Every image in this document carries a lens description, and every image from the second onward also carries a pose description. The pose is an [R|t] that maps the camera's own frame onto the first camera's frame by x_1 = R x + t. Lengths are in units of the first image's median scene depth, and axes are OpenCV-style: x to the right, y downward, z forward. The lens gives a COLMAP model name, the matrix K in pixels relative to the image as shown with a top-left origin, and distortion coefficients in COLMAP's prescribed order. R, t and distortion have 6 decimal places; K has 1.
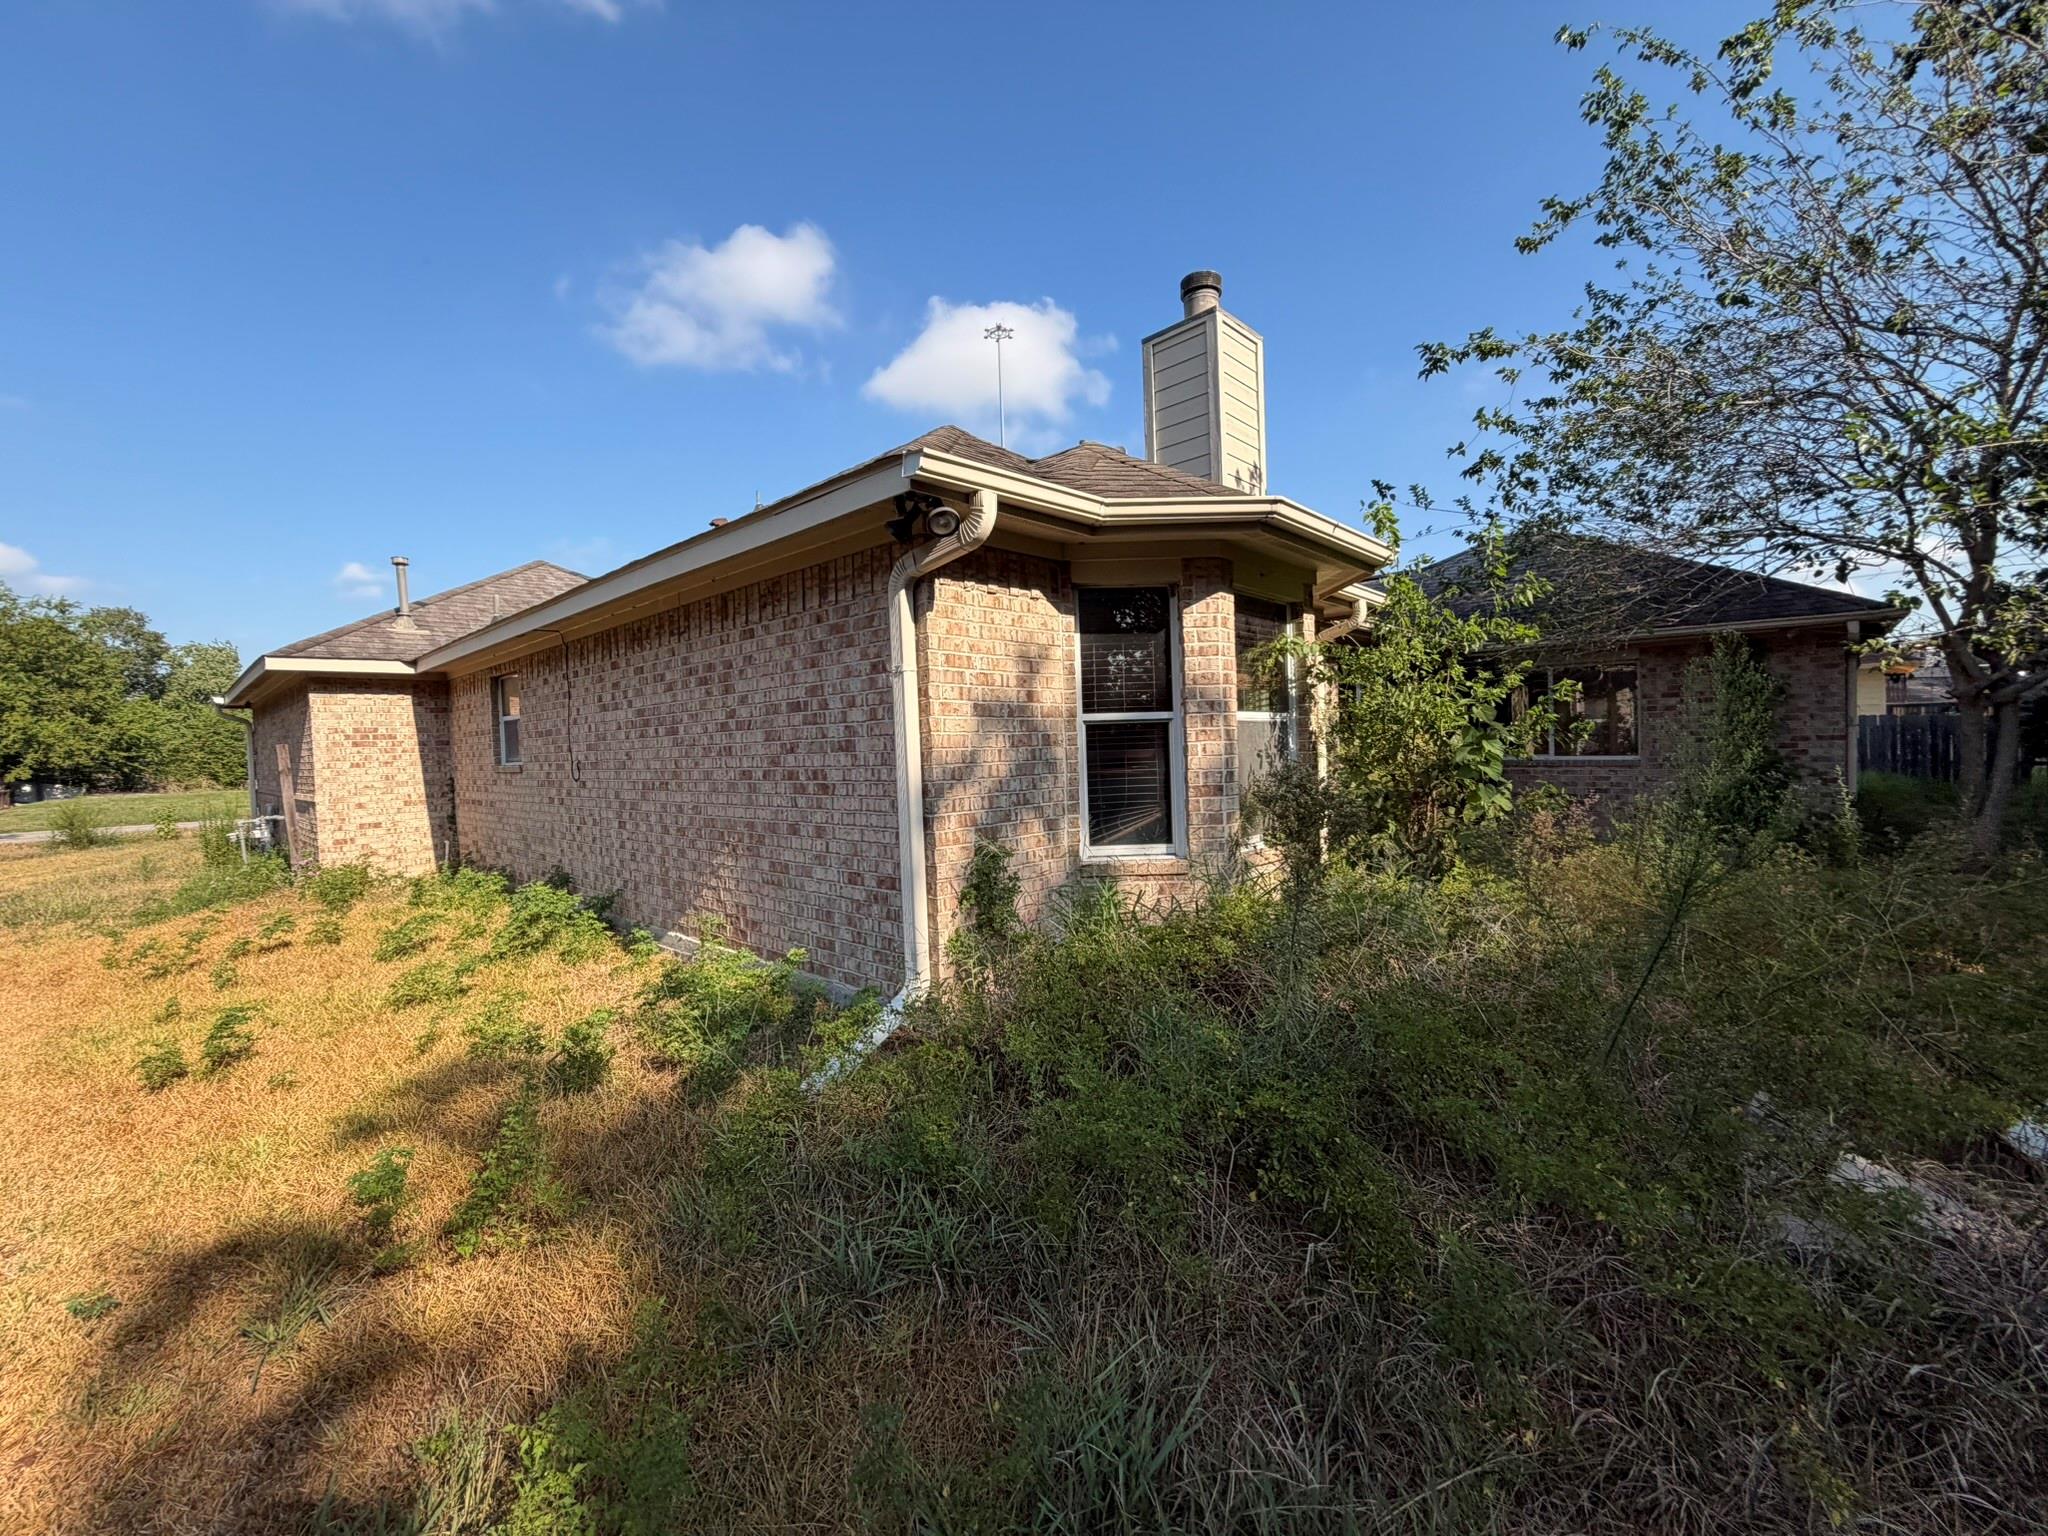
lens RADIAL K [[816.3, 0, 1024.0], [0, 816.3, 768.0], [0, 0, 1]] dist [-0.000970, -0.000551]
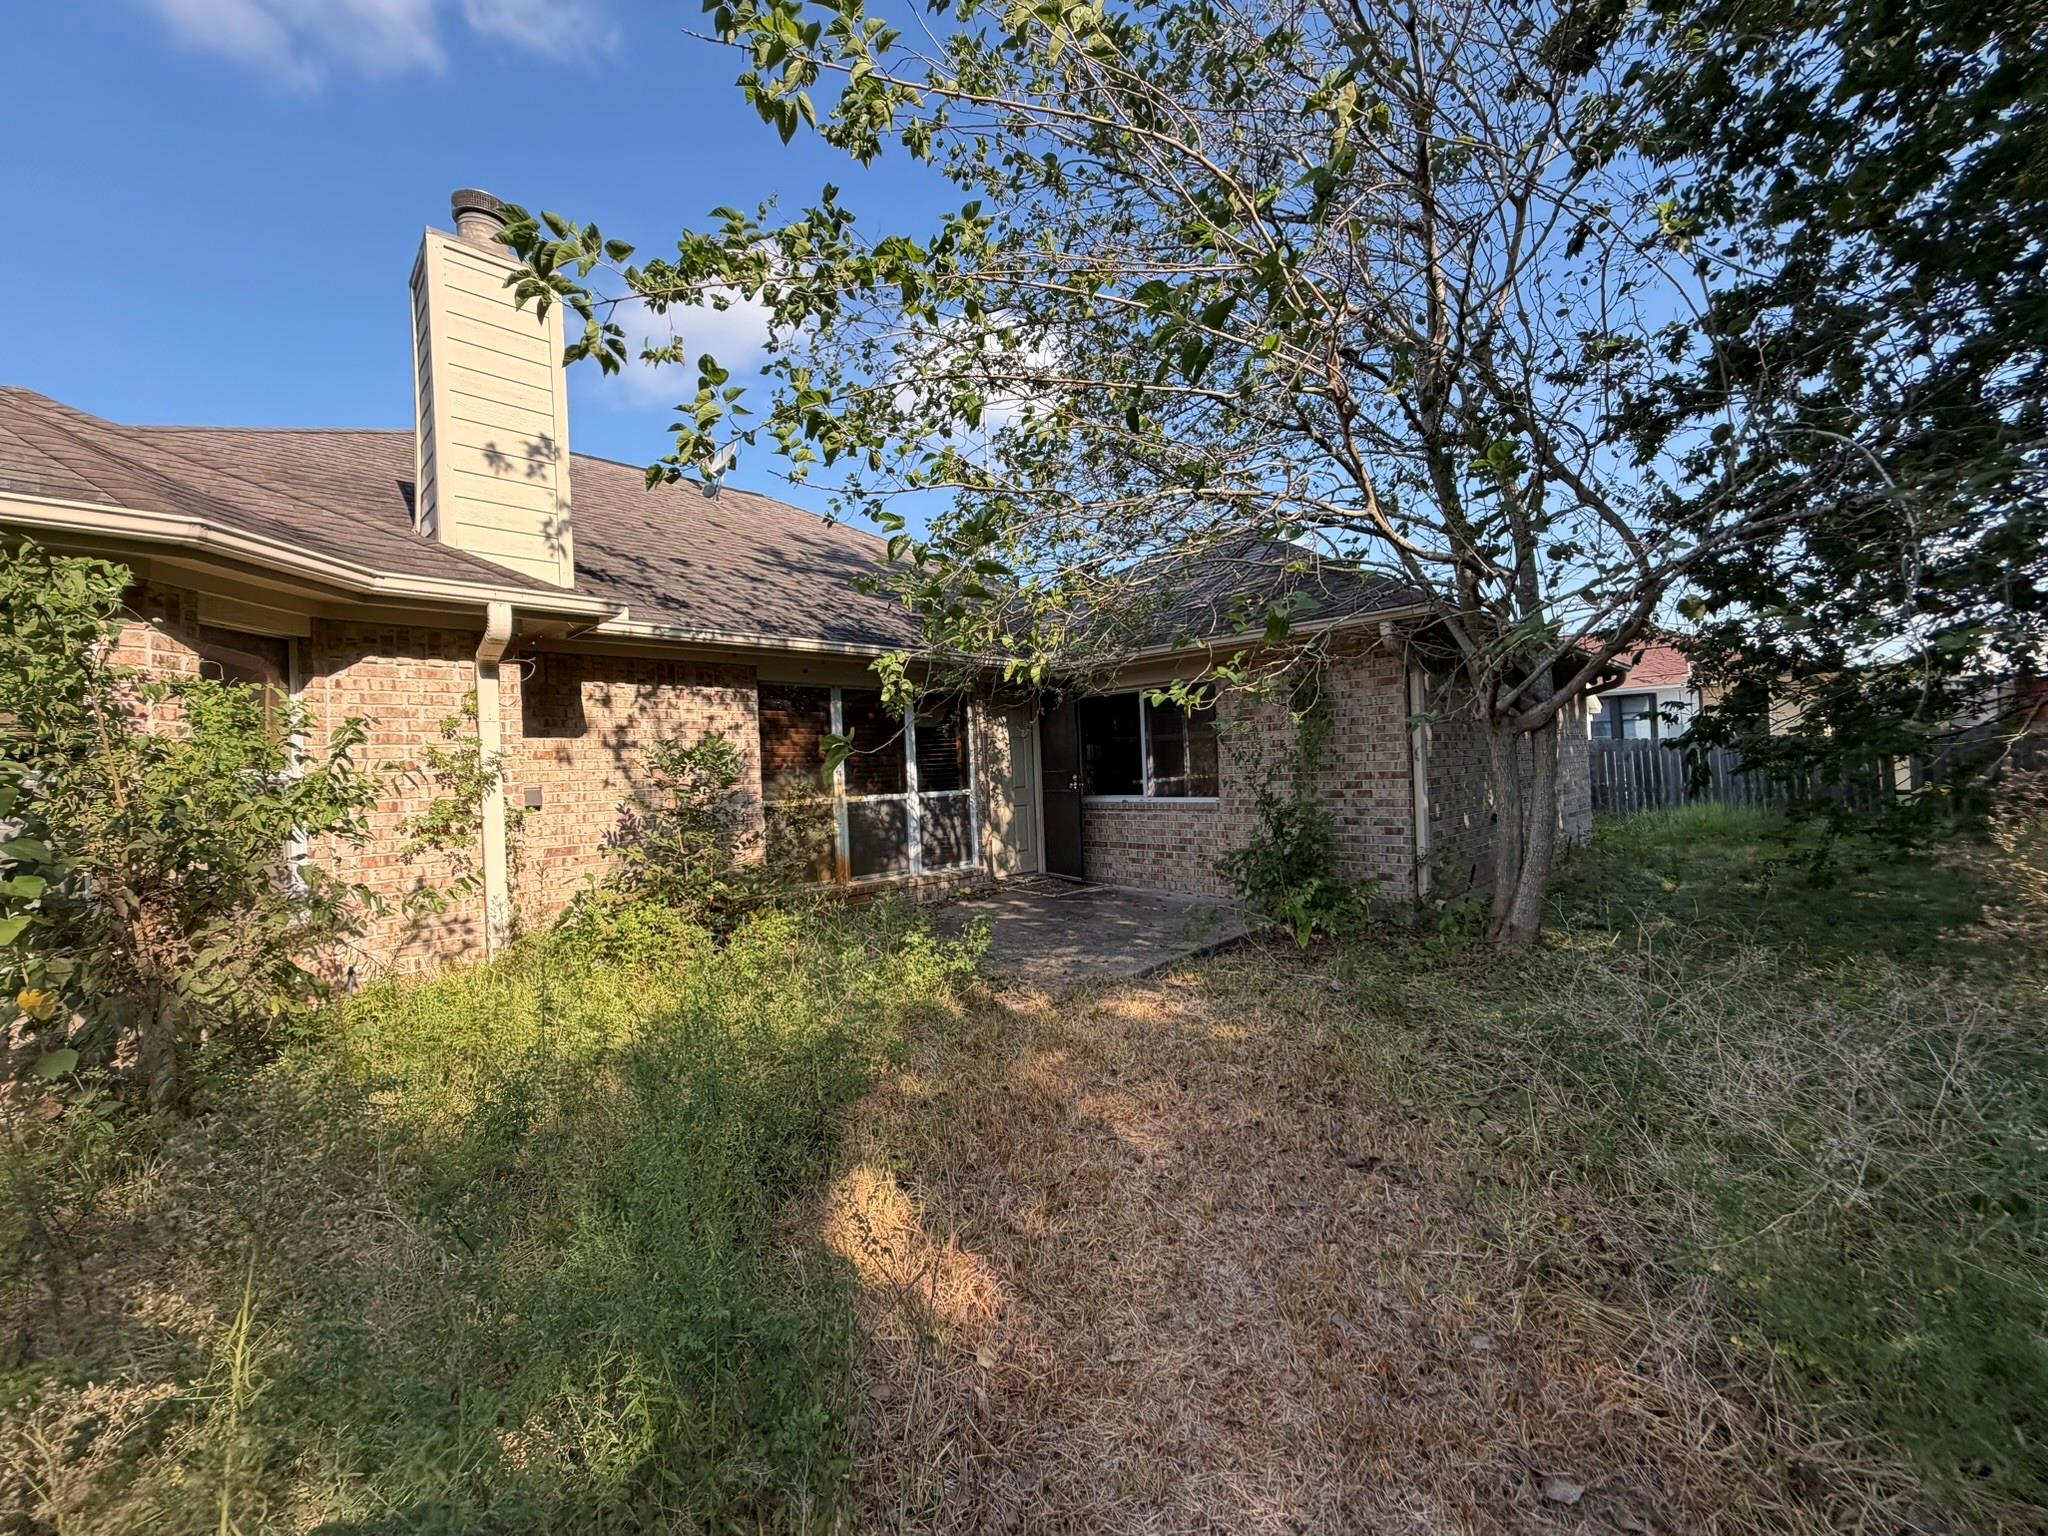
lens RADIAL K [[816.3, 0, 1024.0], [0, 816.3, 768.0], [0, 0, 1]] dist [-0.000970, -0.000551]
pose [[0.999008, -0.013794, -0.042340, 1.322930], [0.012405, 0.999381, -0.032912, -0.045071], [0.042768, 0.032354, 0.998561, 0.446286]]
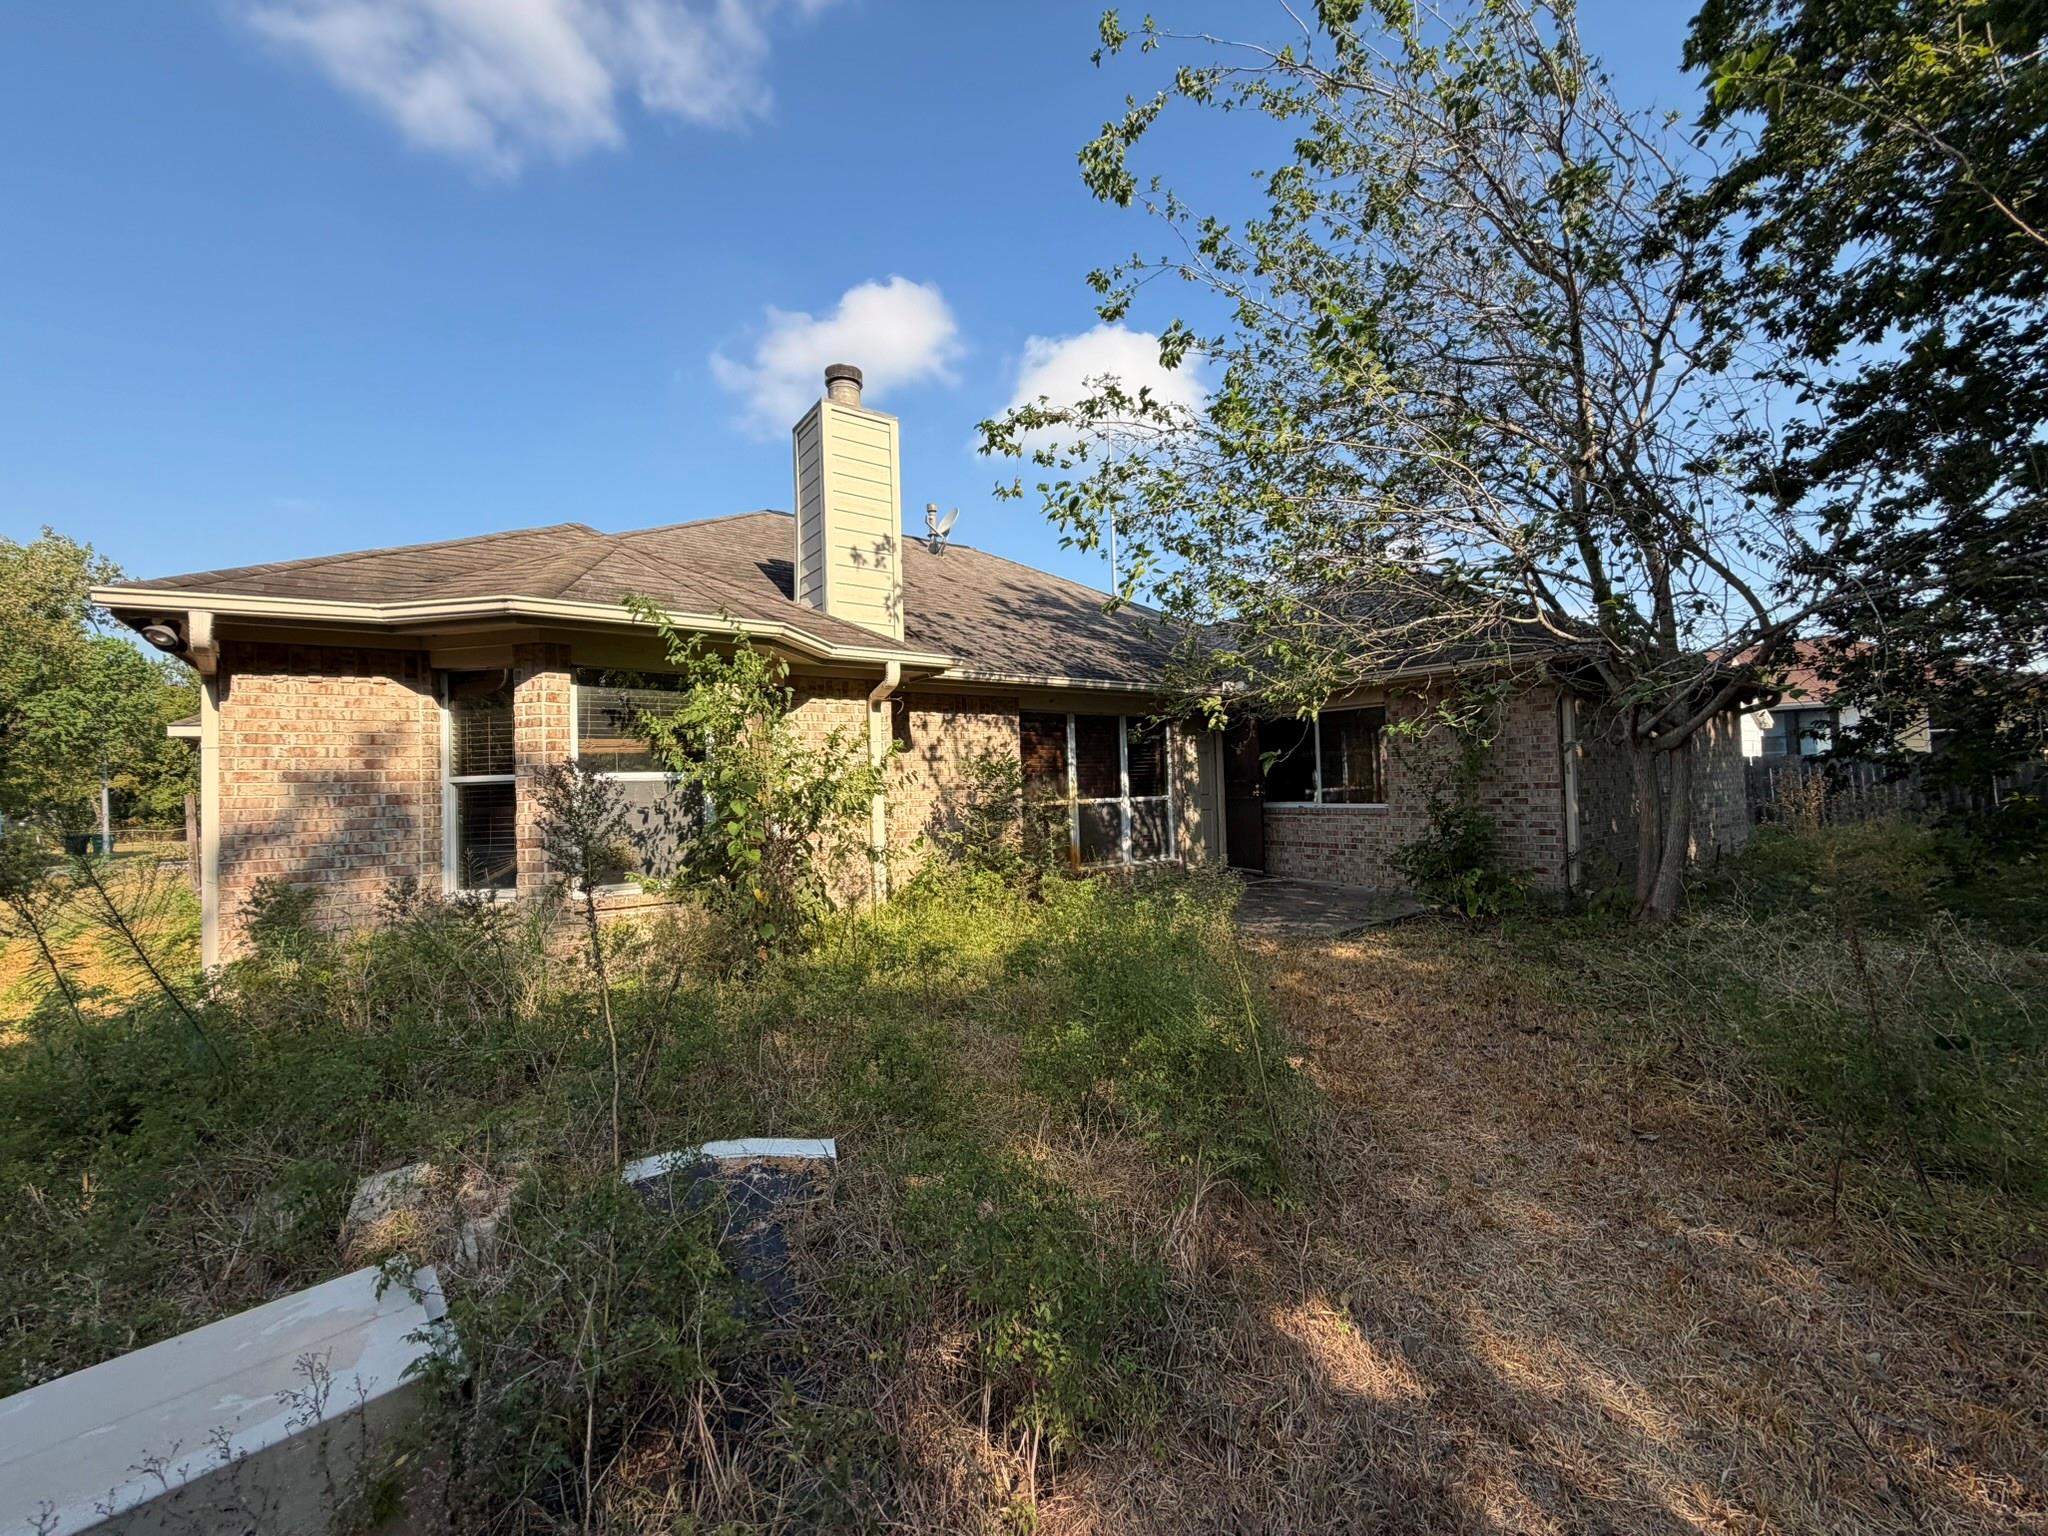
lens RADIAL K [[818.1, 0, 1024.0], [0, 818.1, 768.0], [0, 0, 1]] dist [0.006788, -0.000058]
pose [[0.983931, -0.008184, -0.178360, 1.122225], [-0.000547, 0.998806, -0.048848, -0.022676], [0.178547, 0.048160, 0.982752, -0.021268]]
